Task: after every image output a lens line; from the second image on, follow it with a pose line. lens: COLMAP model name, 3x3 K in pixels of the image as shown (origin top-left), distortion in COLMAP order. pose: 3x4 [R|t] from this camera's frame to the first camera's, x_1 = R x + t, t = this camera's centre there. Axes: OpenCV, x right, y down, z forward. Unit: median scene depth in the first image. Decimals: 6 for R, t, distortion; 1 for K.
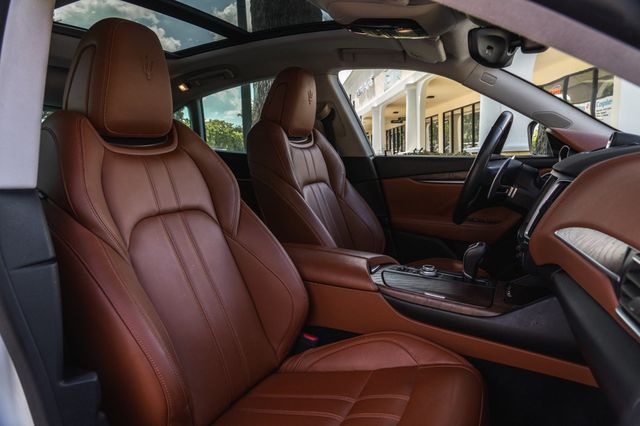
lens RADIAL K [[457.4, 0, 320.0], [0, 457.4, 213.0], [0, 0, 1]] dist [-0.009319, 0.002567]
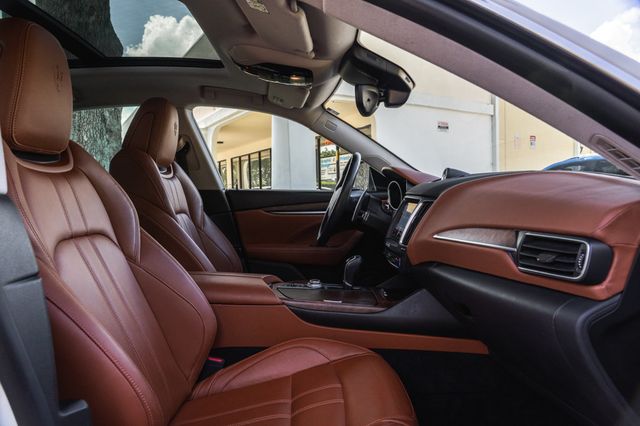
lens RADIAL K [[456.8, 0, 333.7], [0, 456.8, 209.1], [0, 0, 1]] dist [-0.015568, 0.001823]
pose [[0.868472, -0.000806, 0.495738, -0.297399], [0.054721, 0.994044, -0.094247, 0.051725], [-0.492709, 0.108978, 0.863343, -0.031575]]
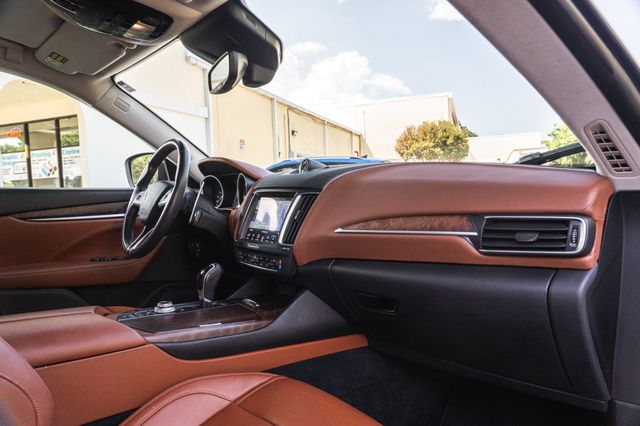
lens RADIAL K [[440.0, 0, 341.0], [0, 440.0, 210.6], [0, 0, 1]] dist [-0.024001, 0.000489]
pose [[0.360995, -0.030009, 0.932085, -0.421738], [0.144916, 0.989146, -0.024280, 0.013638], [-0.921239, 0.143839, 0.361425, 0.378948]]
